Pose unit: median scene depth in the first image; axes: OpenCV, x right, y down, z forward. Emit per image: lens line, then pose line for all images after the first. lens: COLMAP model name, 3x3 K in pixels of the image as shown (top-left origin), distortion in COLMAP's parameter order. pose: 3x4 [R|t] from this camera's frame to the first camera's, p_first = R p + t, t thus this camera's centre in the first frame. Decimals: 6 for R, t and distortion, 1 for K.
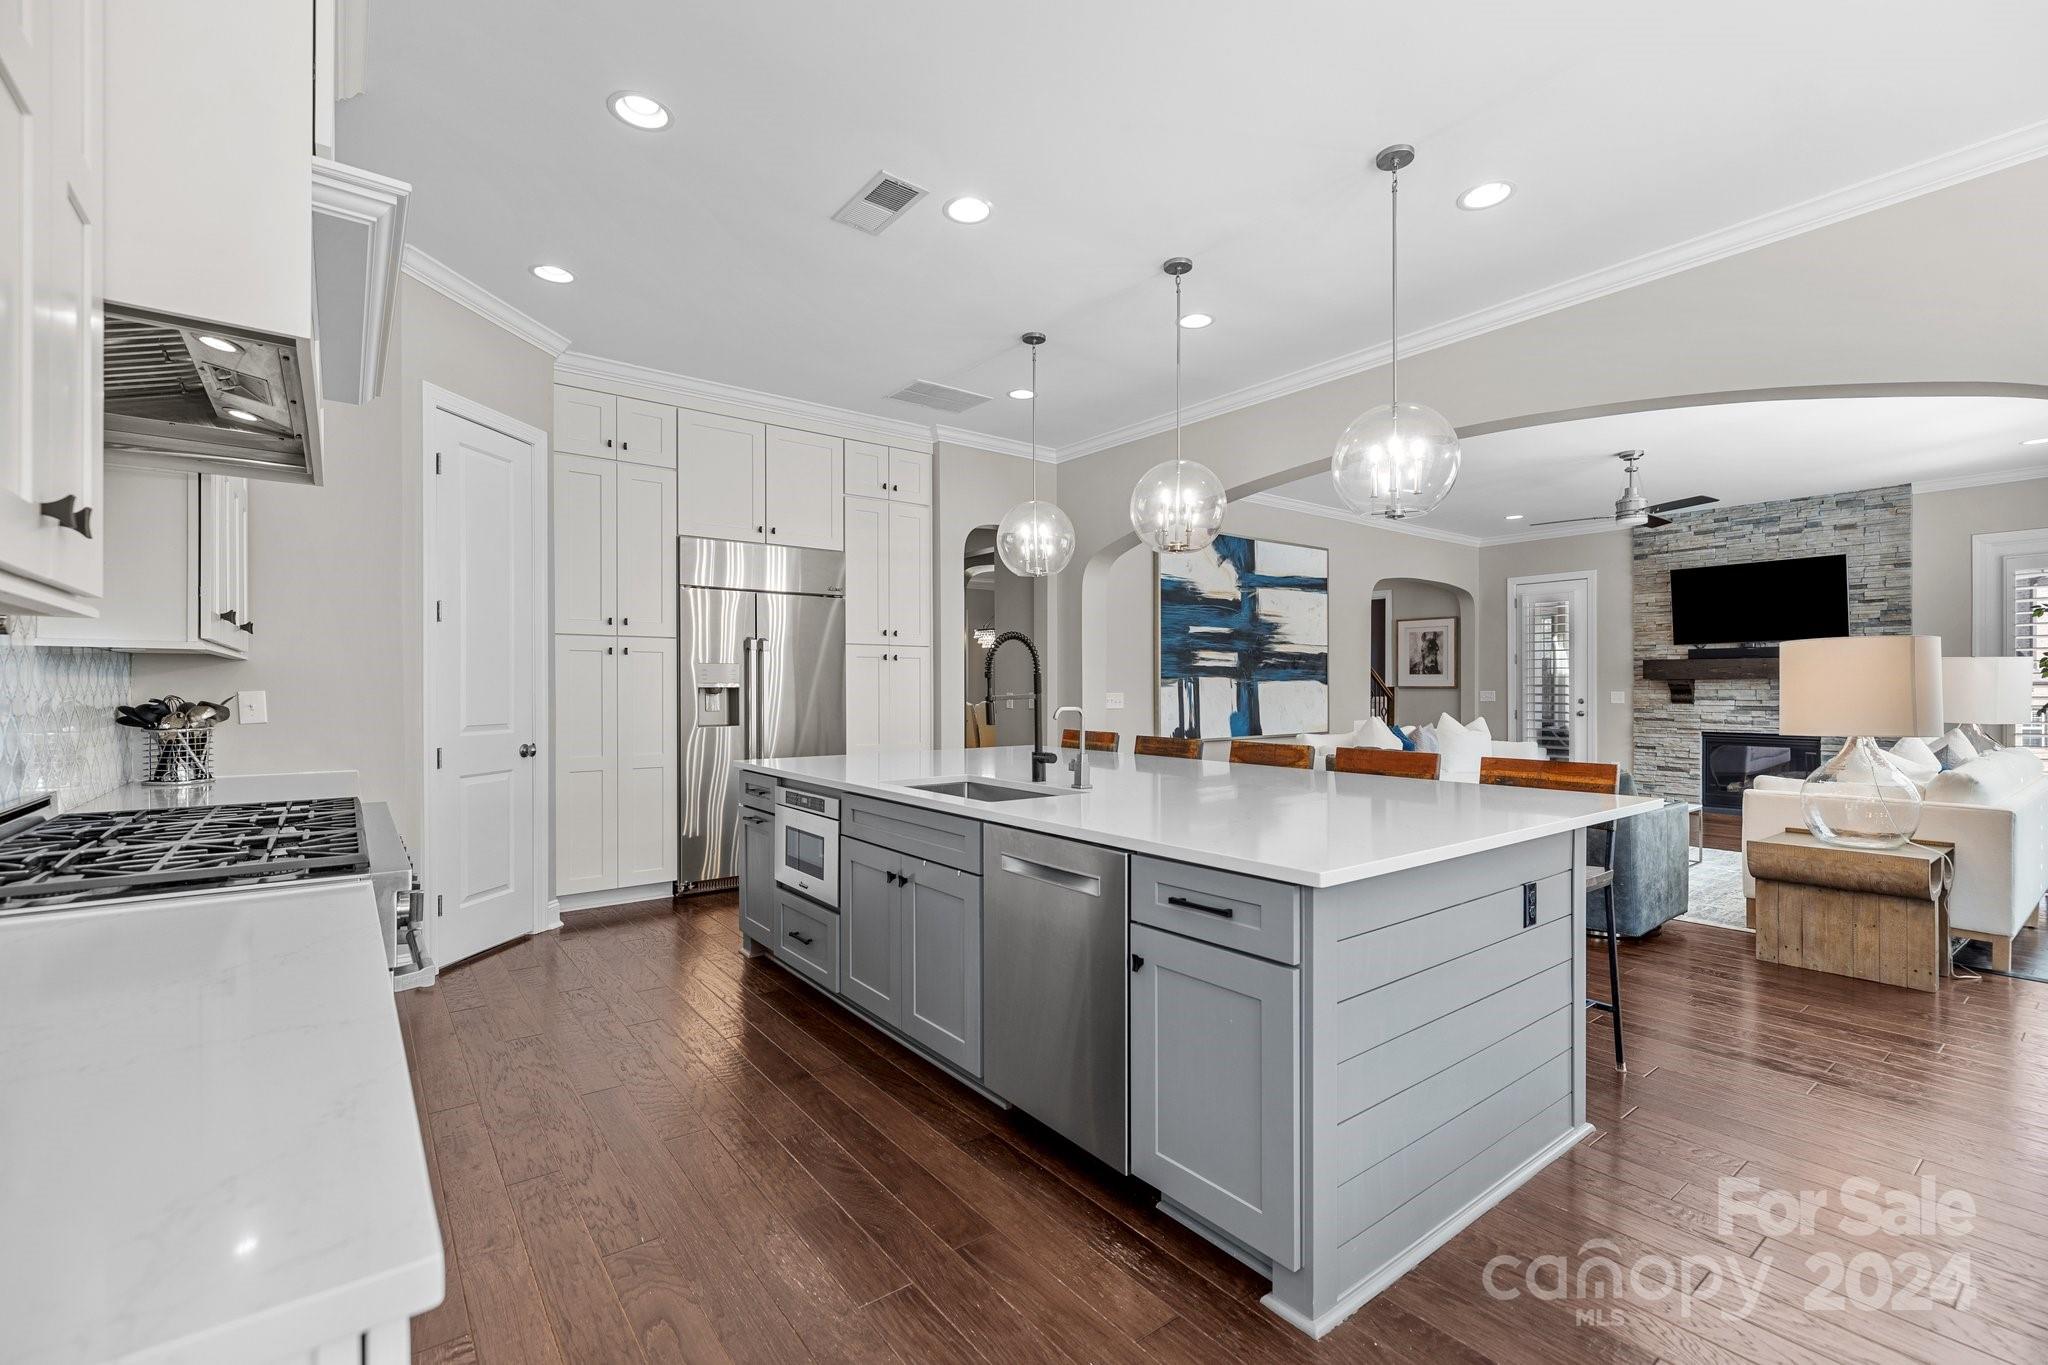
lens RADIAL K [[860.8, 0, 1027.3], [0, 860.8, 692.2], [0, 0, 1]] dist [-0.000819, -0.002012]
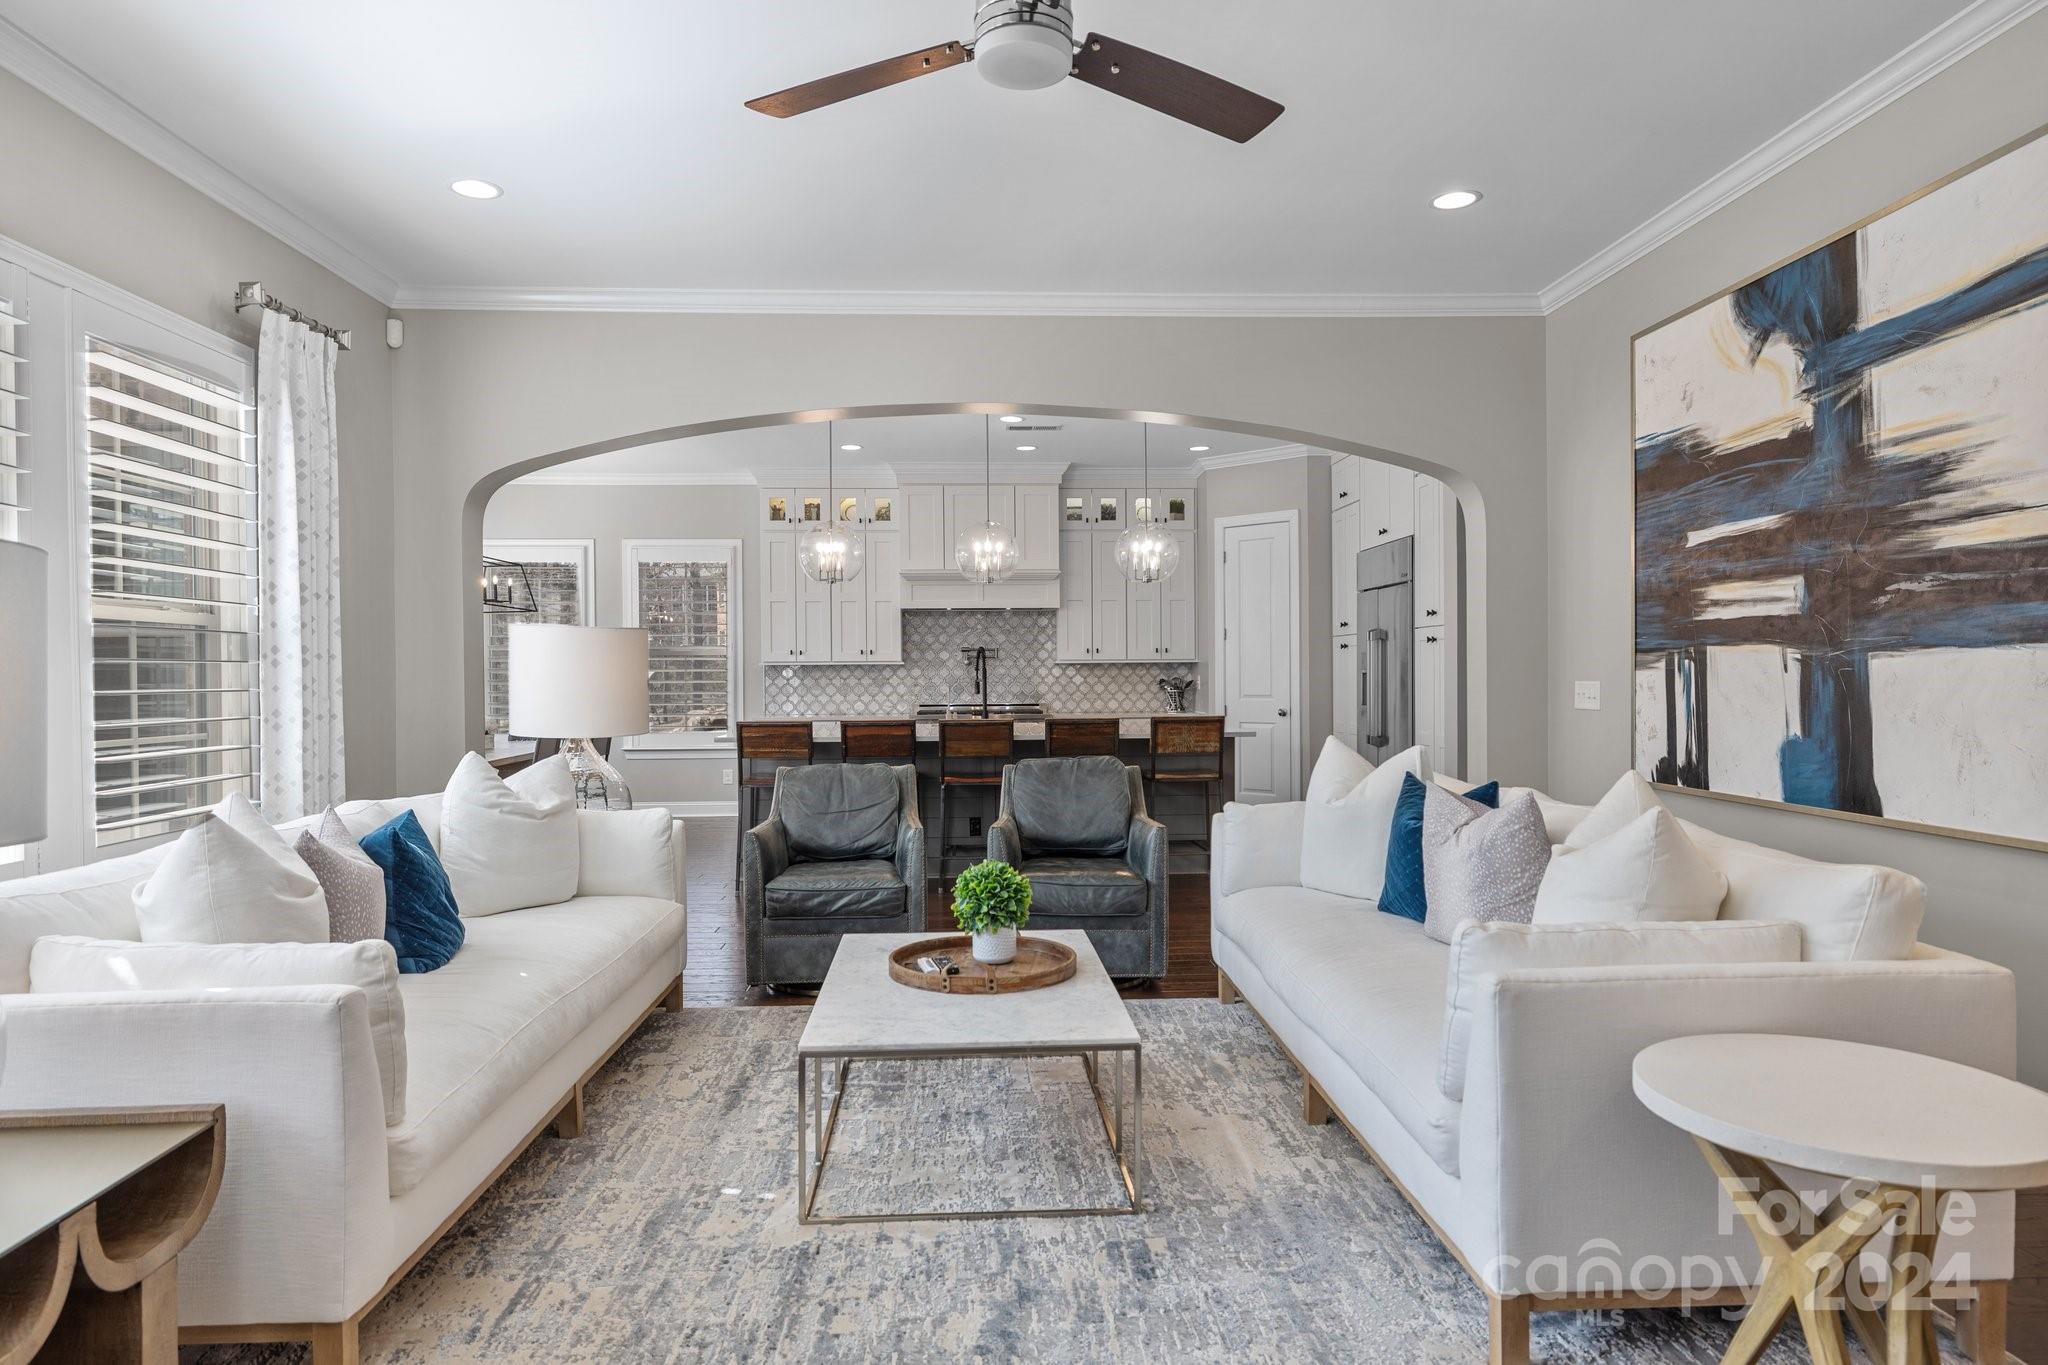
lens RADIAL K [[1226.3, 0, 1026.3], [0, 1226.3, 684.1], [0, 0, 1]] dist [-0.005873, -0.000381]
pose [[-0.561234, 0.009212, -0.827606, 0.818388], [0.001454, 0.999947, 0.010144, -0.005391], [0.827656, 0.004490, -0.561218, 0.974238]]
